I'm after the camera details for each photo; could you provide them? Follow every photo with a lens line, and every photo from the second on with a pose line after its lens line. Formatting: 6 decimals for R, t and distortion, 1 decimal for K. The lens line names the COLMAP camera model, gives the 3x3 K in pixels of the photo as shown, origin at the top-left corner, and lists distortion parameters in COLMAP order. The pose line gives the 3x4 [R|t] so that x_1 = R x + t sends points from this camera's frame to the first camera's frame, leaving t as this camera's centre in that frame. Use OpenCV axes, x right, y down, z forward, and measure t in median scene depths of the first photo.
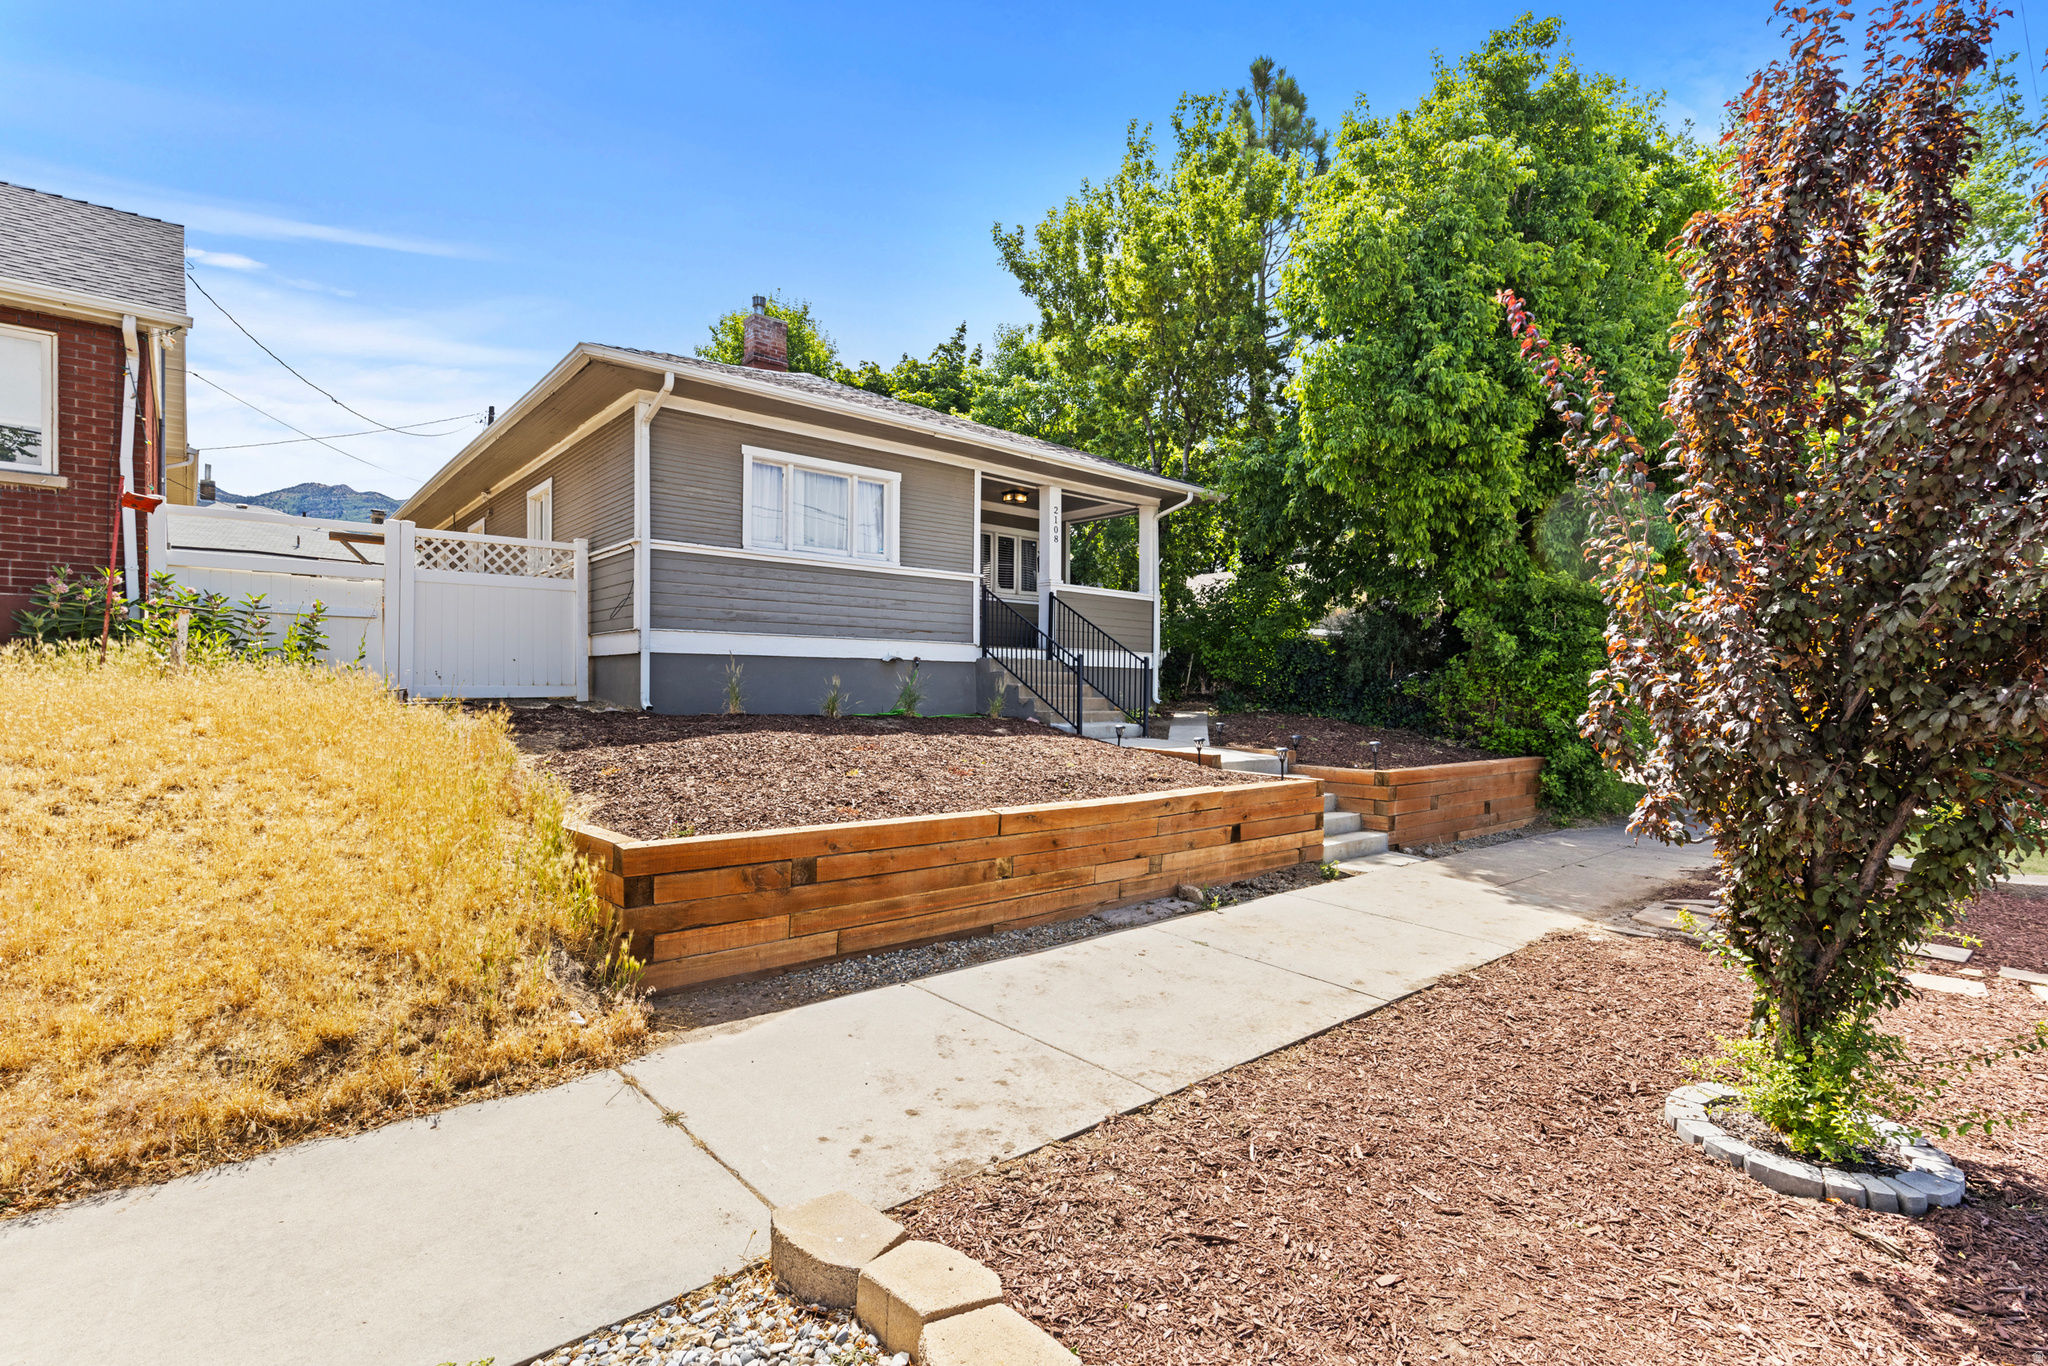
lens RADIAL K [[932.0, 0, 1001.1], [0, 932.0, 687.2], [0, 0, 1]] dist [0.004824, 0.000106]
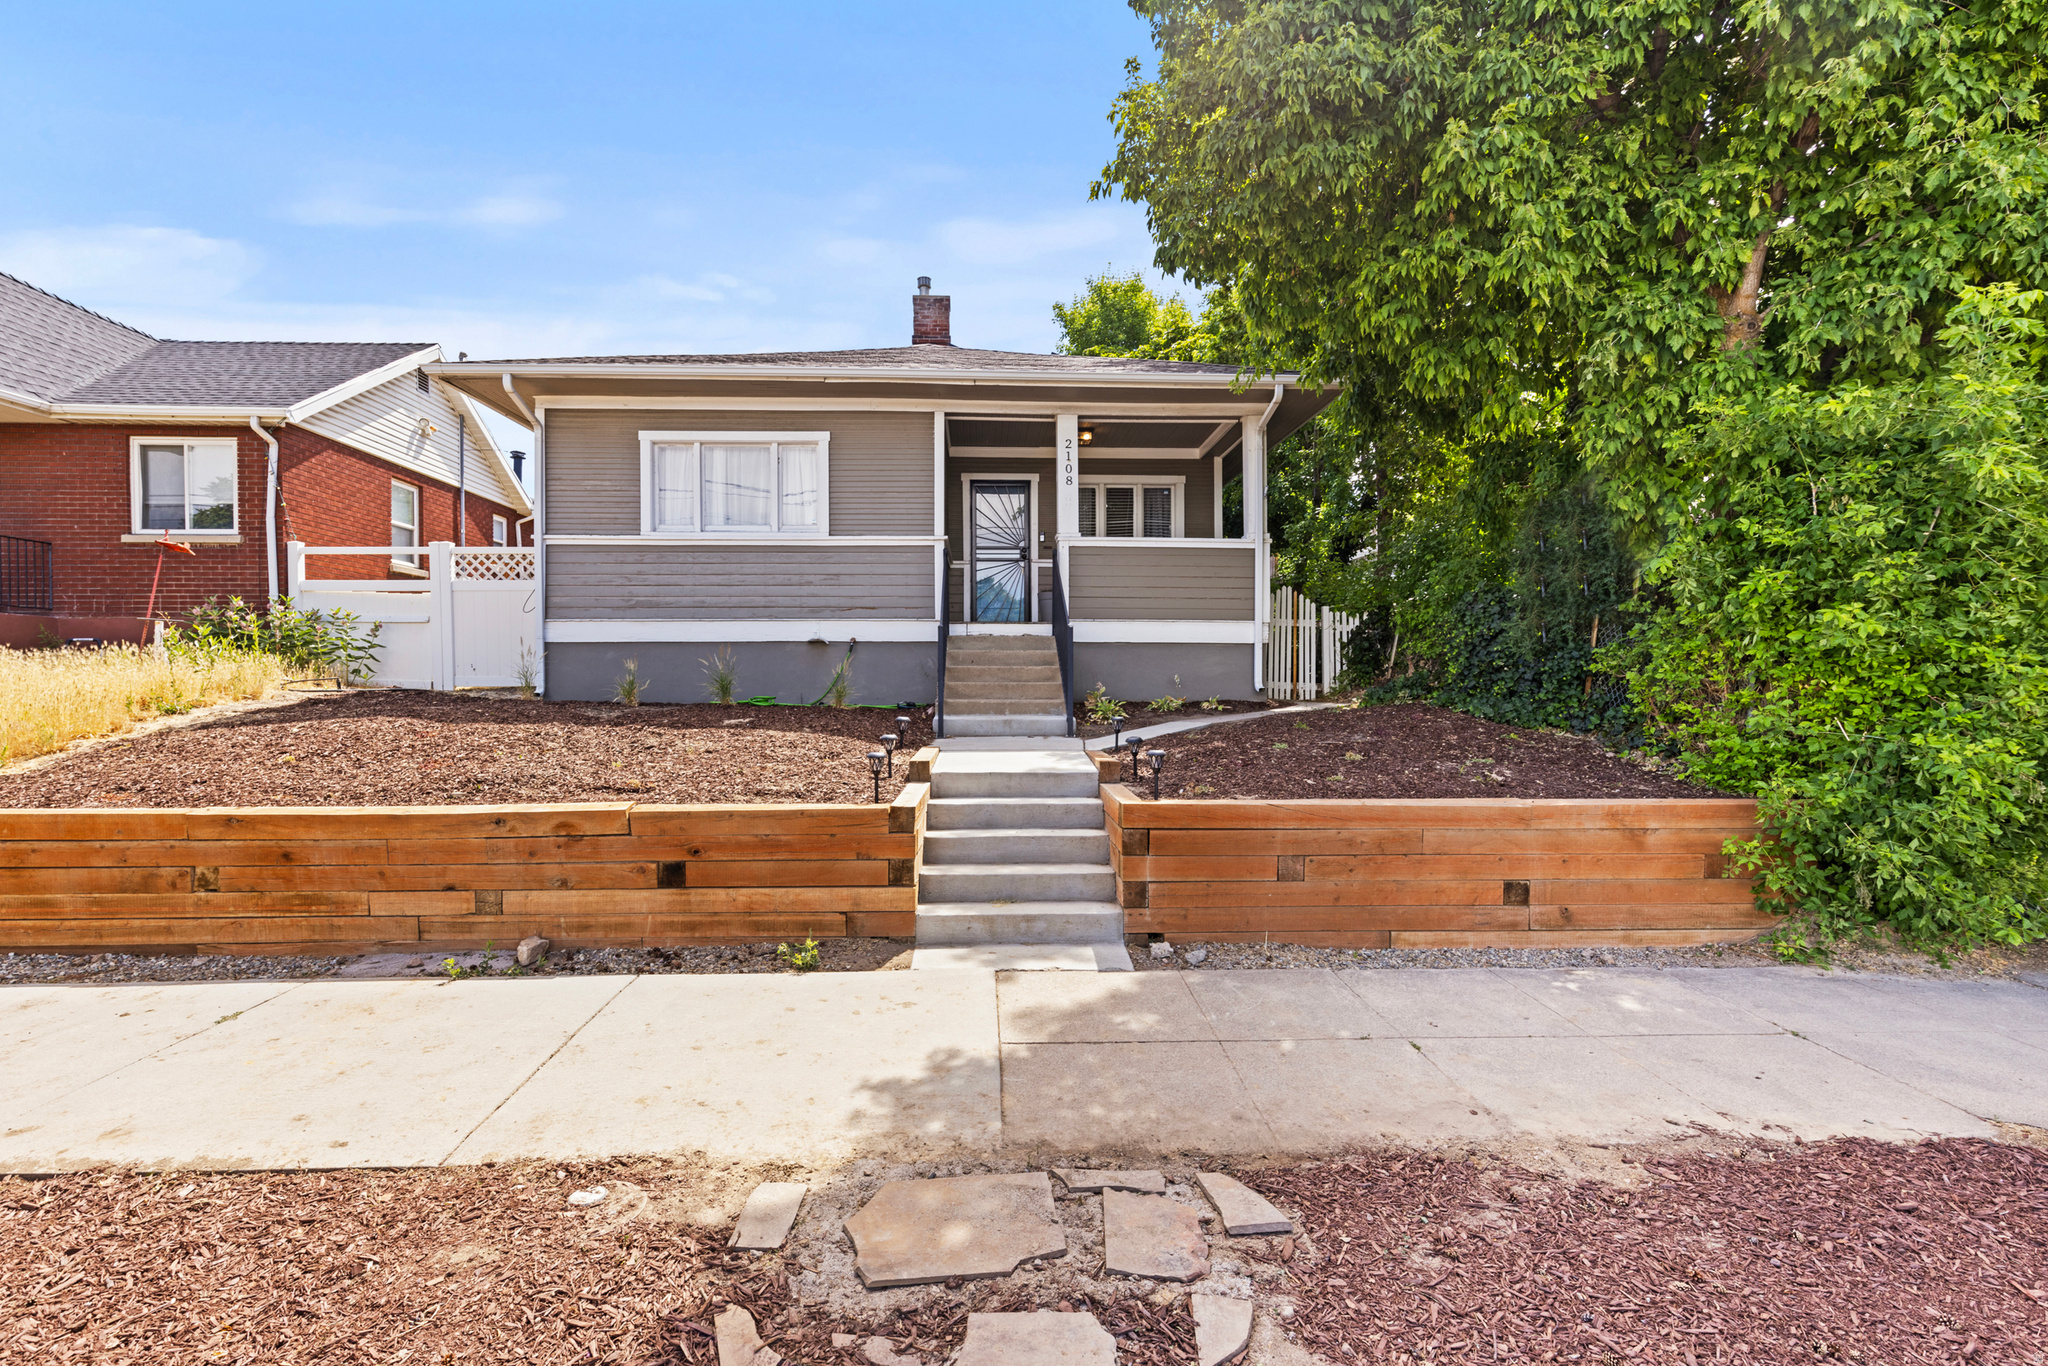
lens RADIAL K [[930.0, 0, 1033.3], [0, 930.0, 683.1], [0, 0, 1]] dist [0.002705, 0.000031]
pose [[0.790967, -0.010559, -0.611768, 0.635986], [0.010132, 0.999940, -0.004159, 0.016697], [0.611775, -0.002908, 0.791027, 0.456427]]
